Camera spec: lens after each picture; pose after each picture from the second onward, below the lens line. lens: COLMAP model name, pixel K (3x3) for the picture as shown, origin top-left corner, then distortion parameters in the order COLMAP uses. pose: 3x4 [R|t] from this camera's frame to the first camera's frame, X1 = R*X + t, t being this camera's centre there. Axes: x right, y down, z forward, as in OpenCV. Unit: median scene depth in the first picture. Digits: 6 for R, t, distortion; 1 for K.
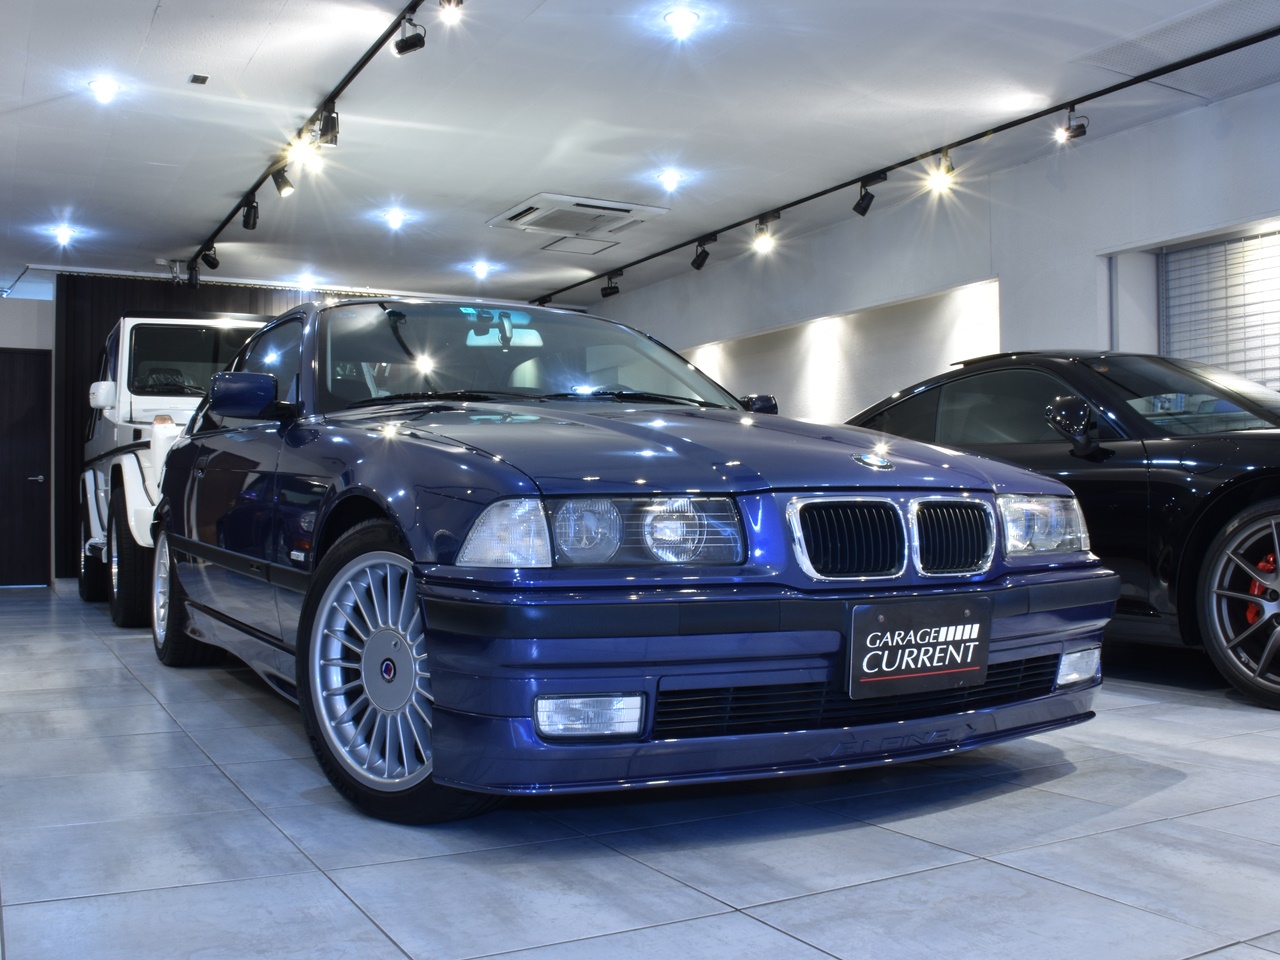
lens RADIAL K [[1211.7, 0, 640.3], [0, 1211.7, 532.0], [0, 0, 1]] dist [-0.197528, 0.132413]
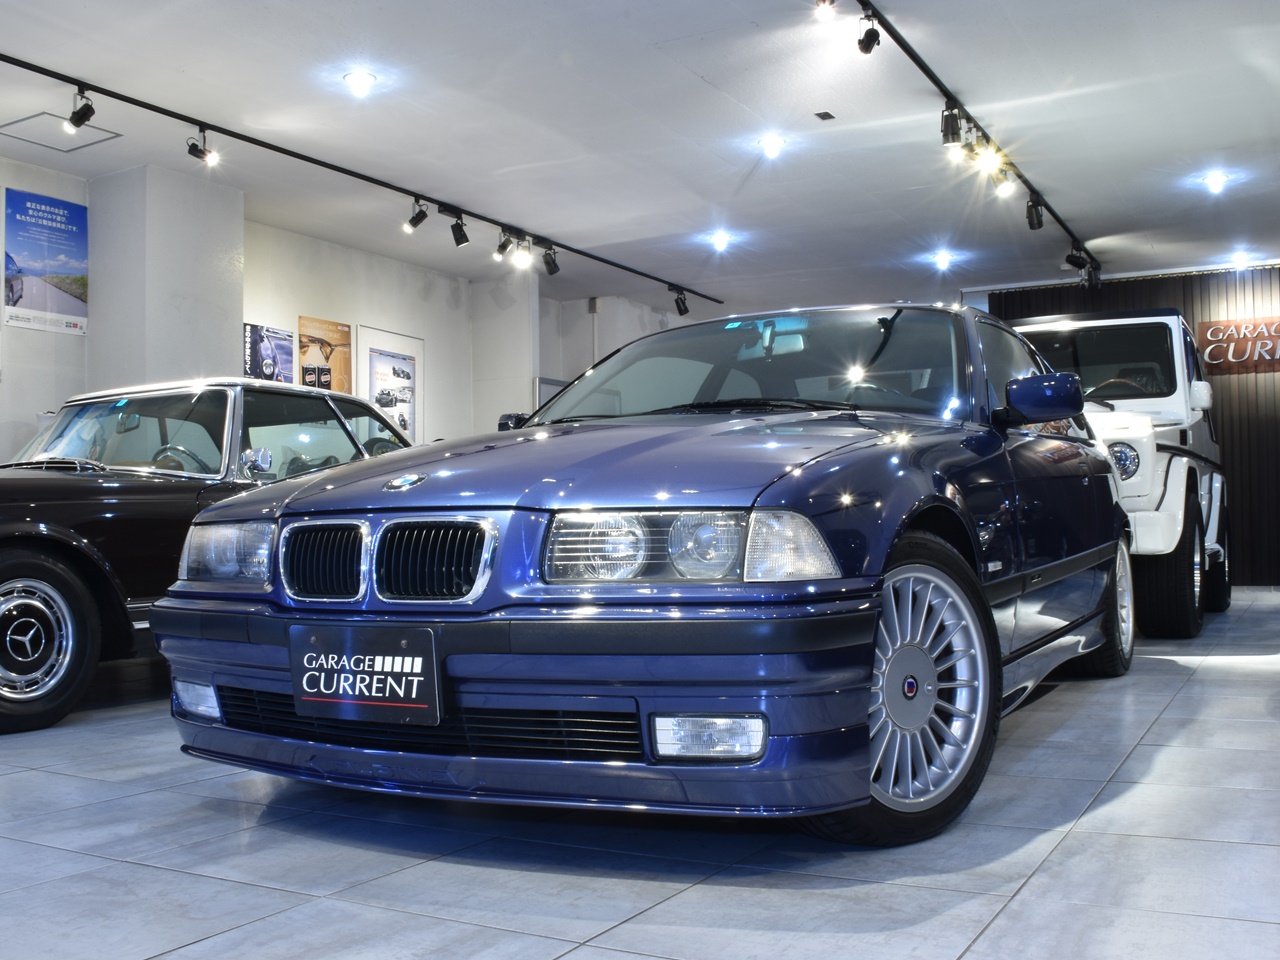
lens RADIAL K [[1312.5, 0, 640.0], [0, 1312.5, 480.0], [0, 0, 1]] dist [-0.227466, 0.186241]
pose [[0.559333, -0.031796, -0.828333, 1.224168], [0.008176, 0.999427, -0.032843, -0.024558], [0.828903, 0.011598, 0.559272, 0.595982]]
